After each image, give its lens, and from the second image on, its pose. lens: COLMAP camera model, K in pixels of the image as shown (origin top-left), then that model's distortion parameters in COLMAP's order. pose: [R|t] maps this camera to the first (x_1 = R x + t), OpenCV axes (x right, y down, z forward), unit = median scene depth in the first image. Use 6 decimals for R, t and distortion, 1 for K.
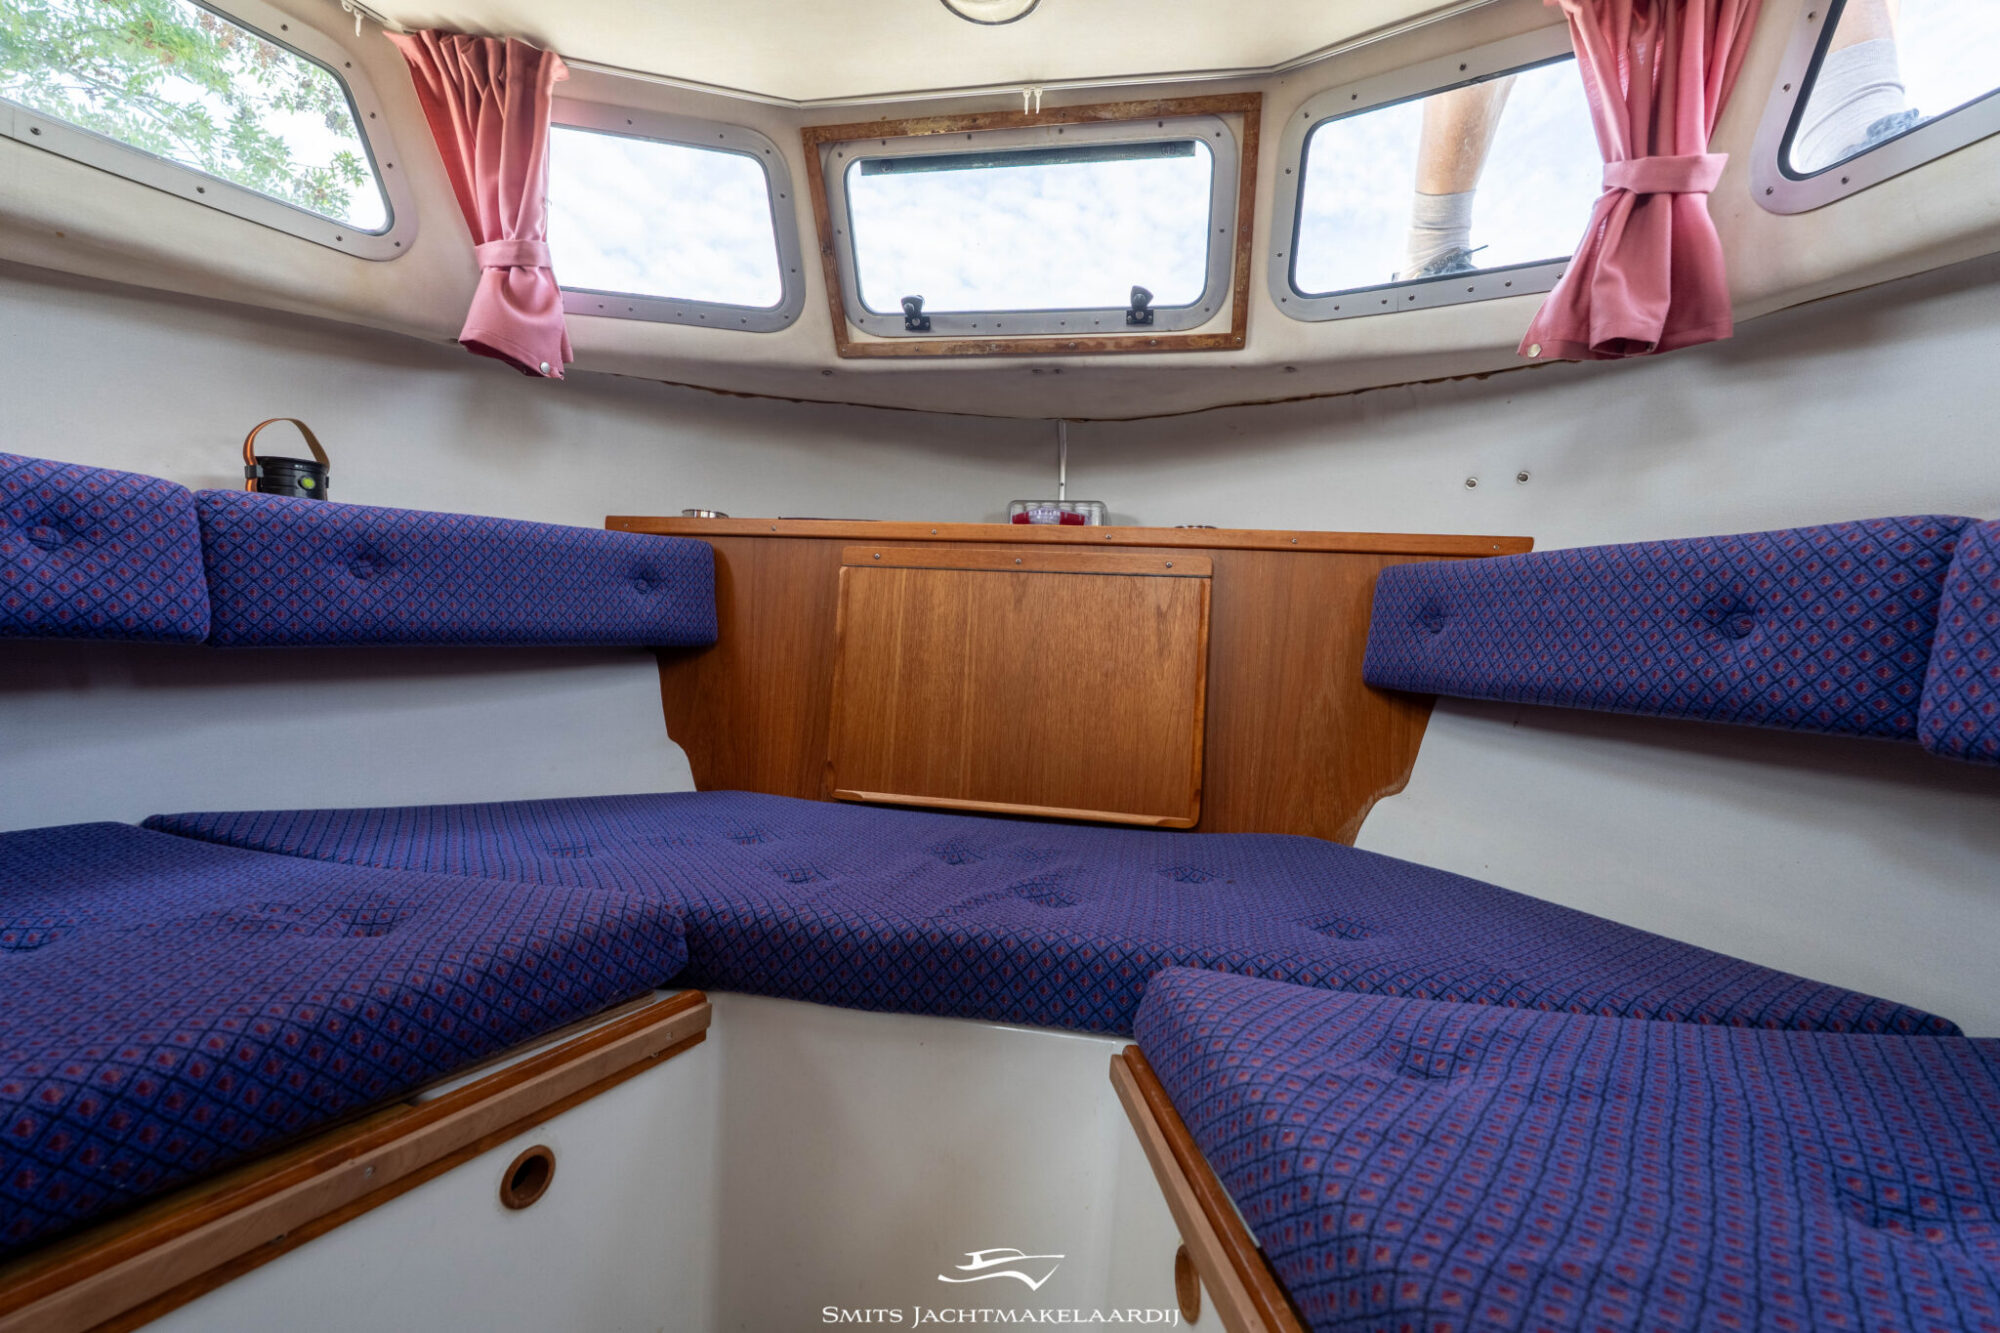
lens RADIAL K [[876.0, 0, 994.3], [0, 876.0, 669.1], [0, 0, 1]] dist [-0.005012, 0.000886]
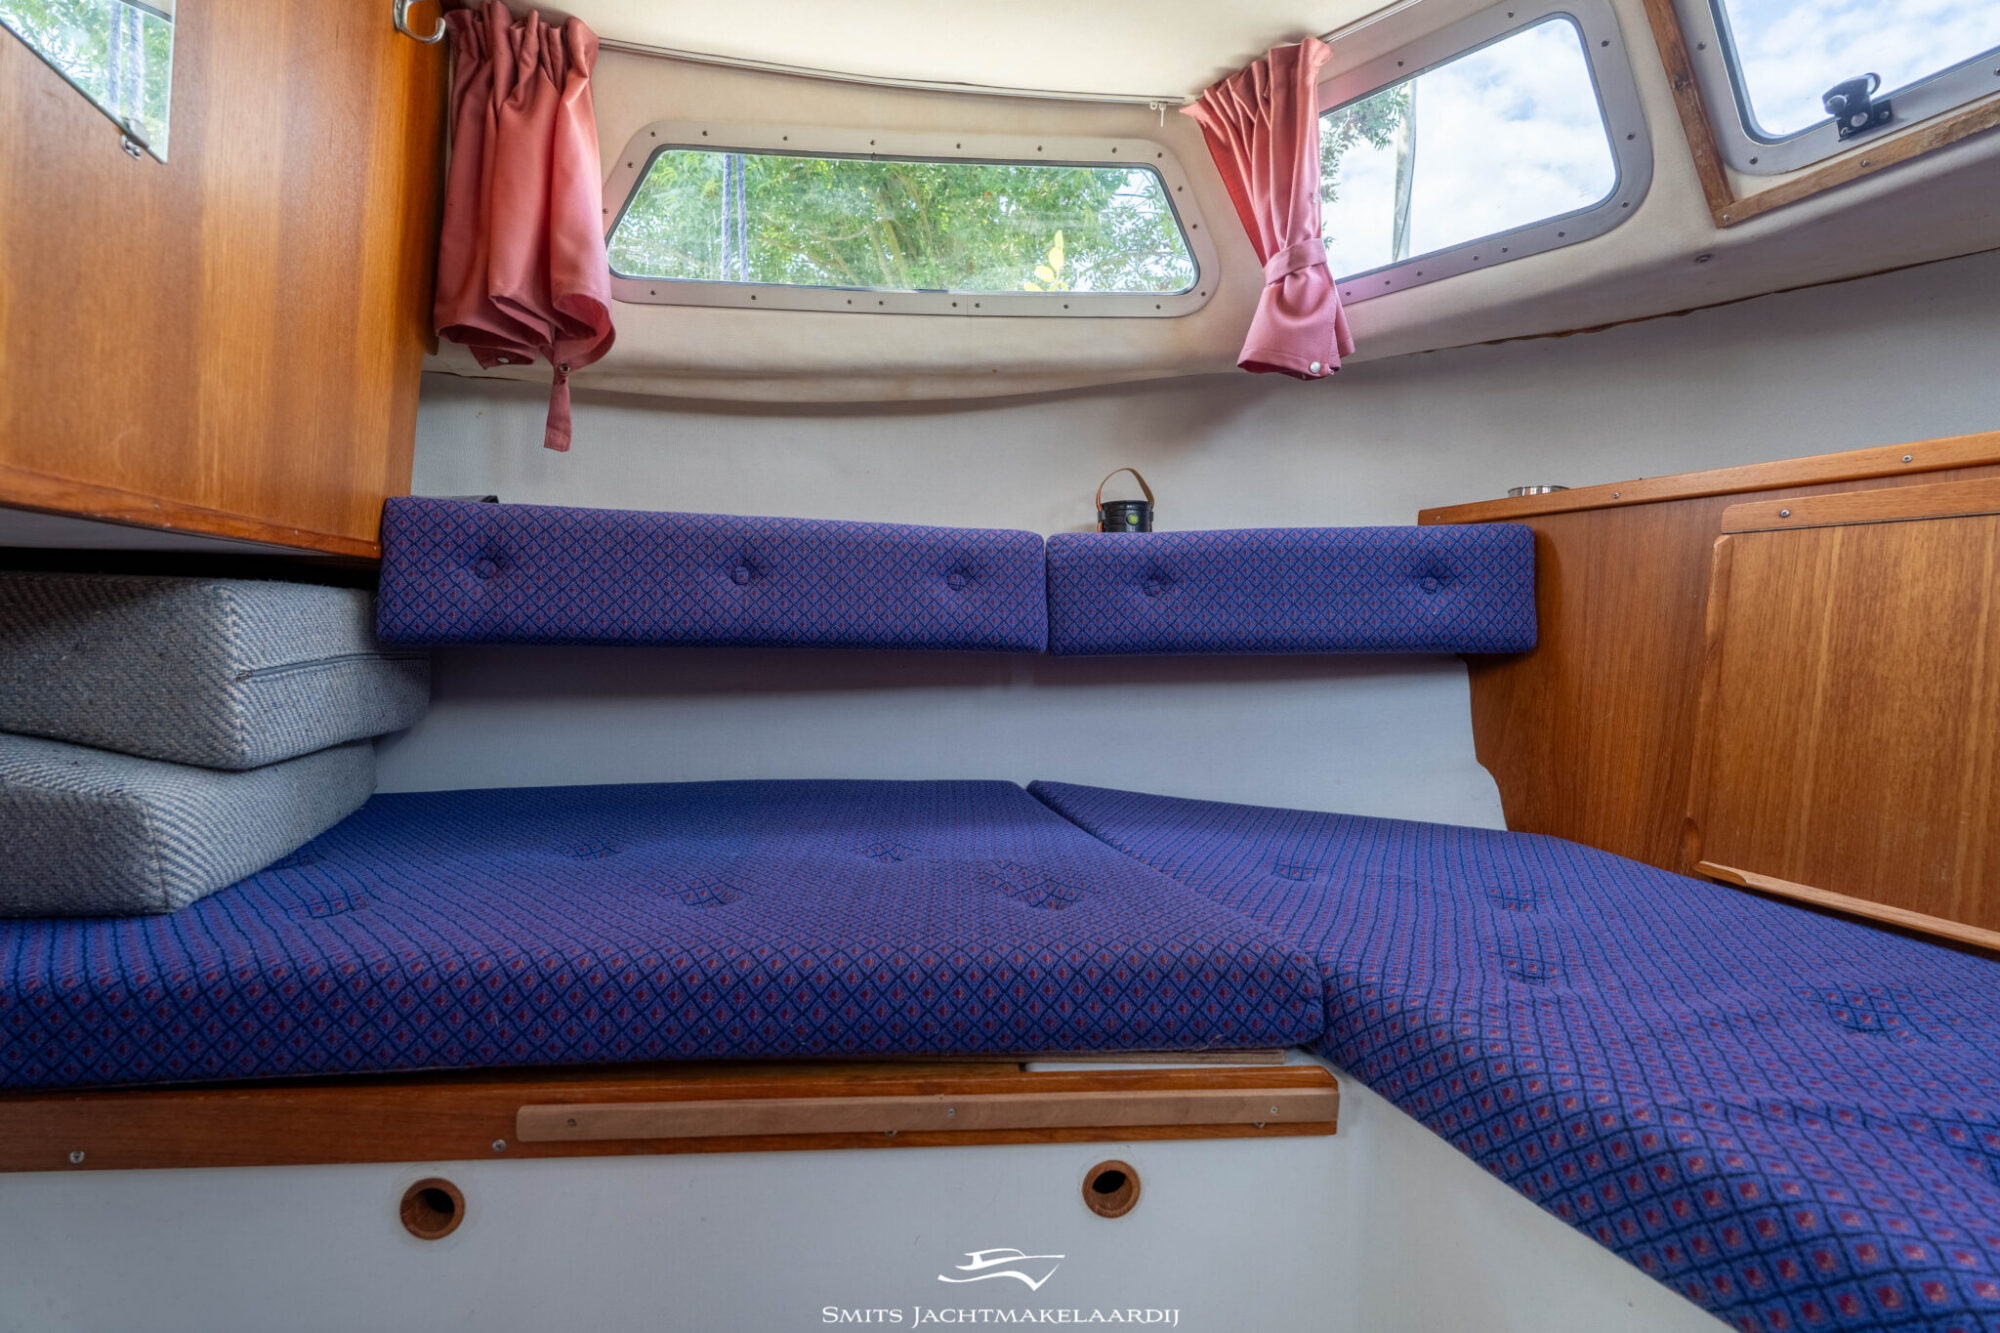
lens RADIAL K [[876.0, 0, 1005.0], [0, 876.0, 667.5], [0, 0, 1]] dist [-0.005012, 0.000886]
pose [[0.519655, 0.009882, -0.854319, 0.141466], [-0.016272, 0.999866, 0.001667, -0.007694], [0.854221, 0.013035, 0.519747, 0.207393]]
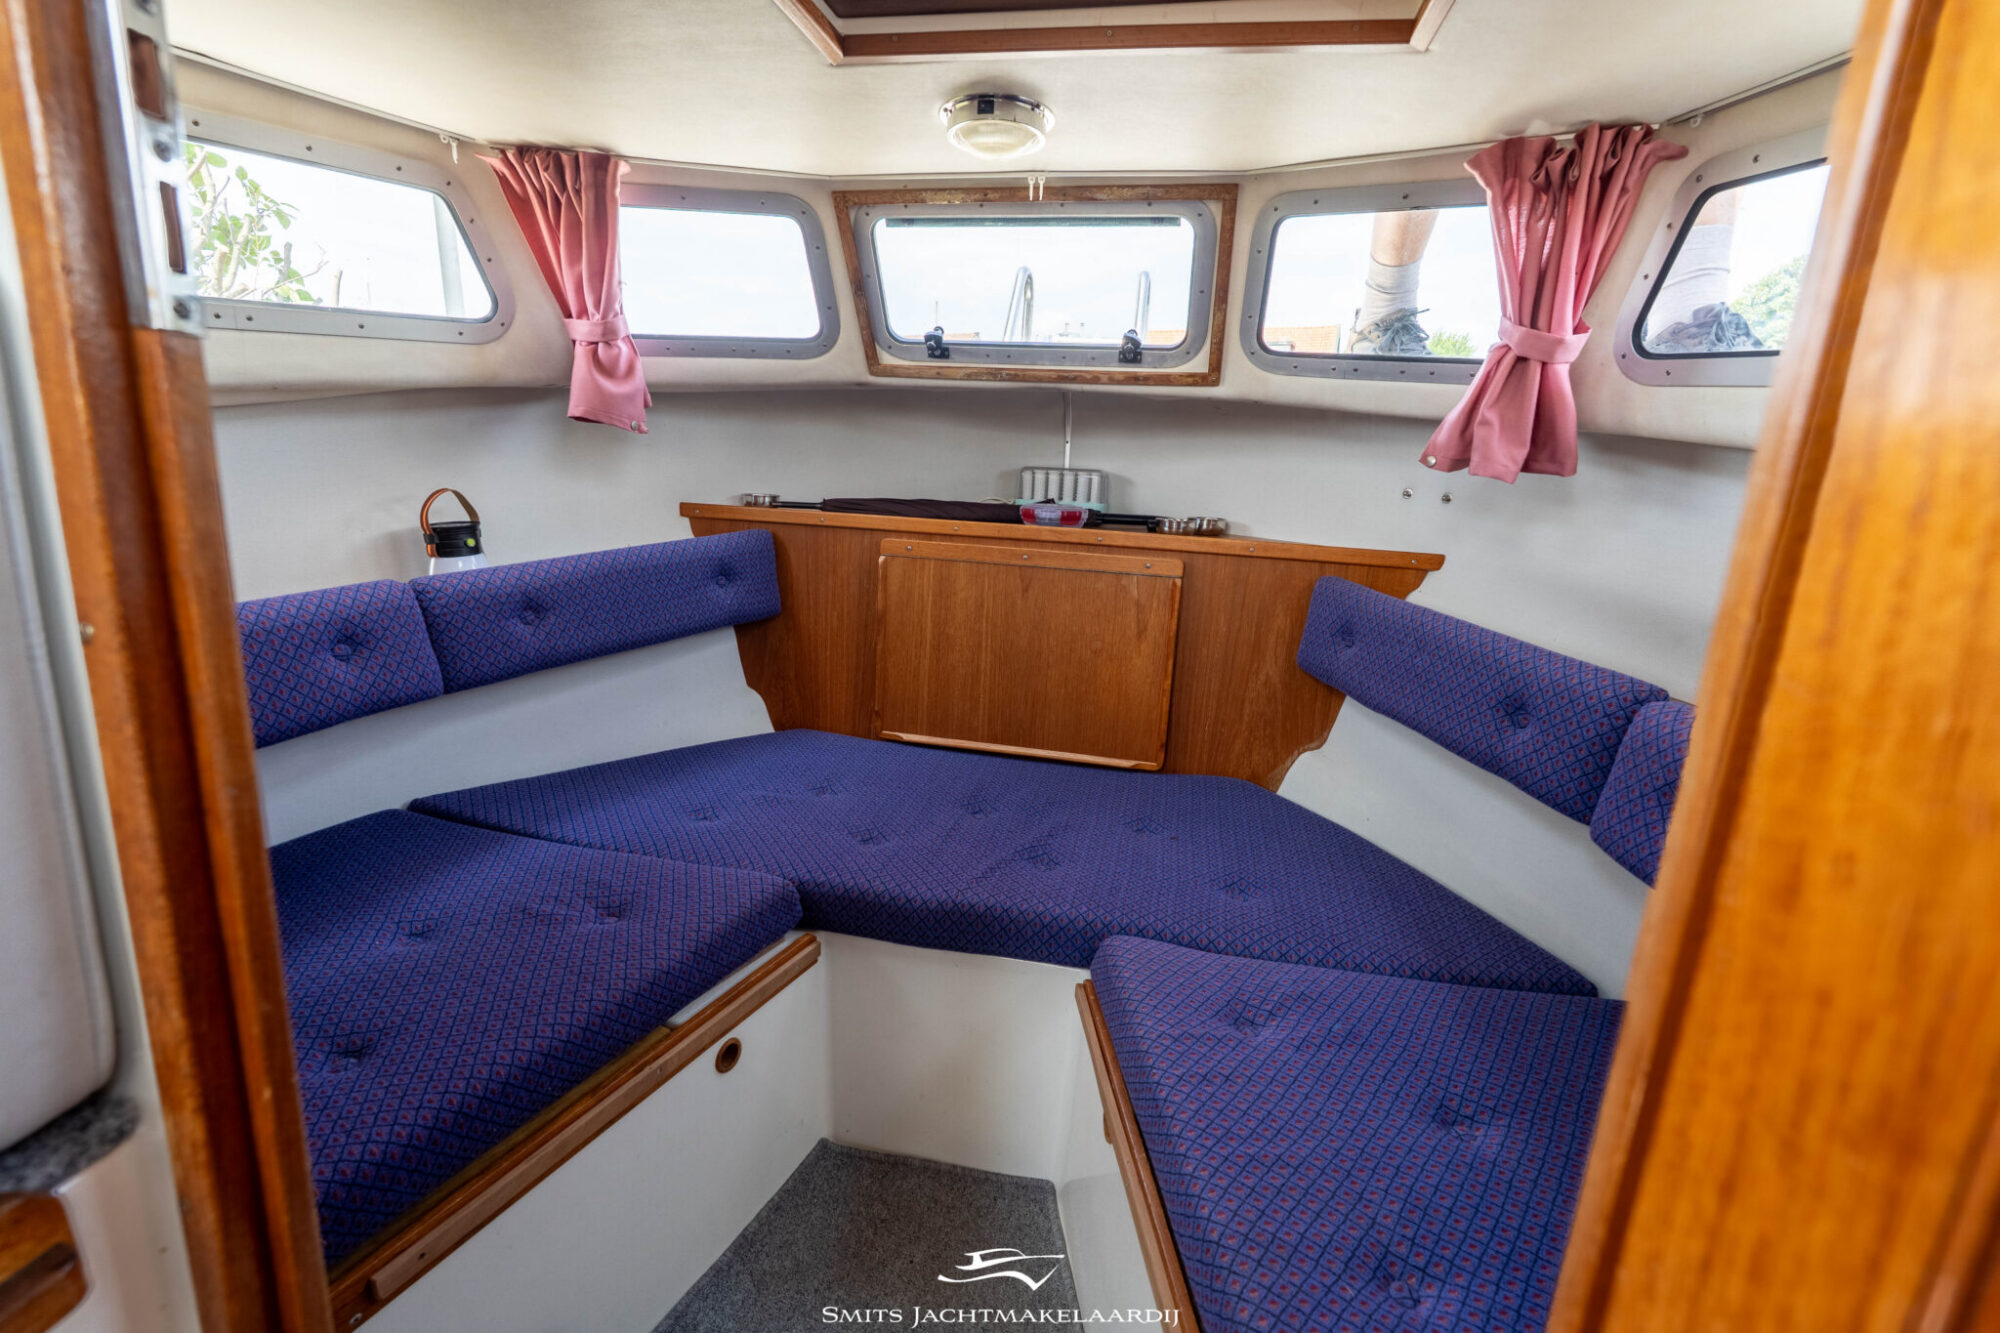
lens RADIAL K [[876.0, 0, 990.8], [0, 876.0, 667.2], [0, 0, 1]] dist [-0.005012, 0.000886]
pose [[0.999644, -0.001435, -0.026624, 0.013280], [0.008020, 0.968486, 0.248940, -0.321118], [0.025428, -0.249065, 0.968153, -0.251613]]
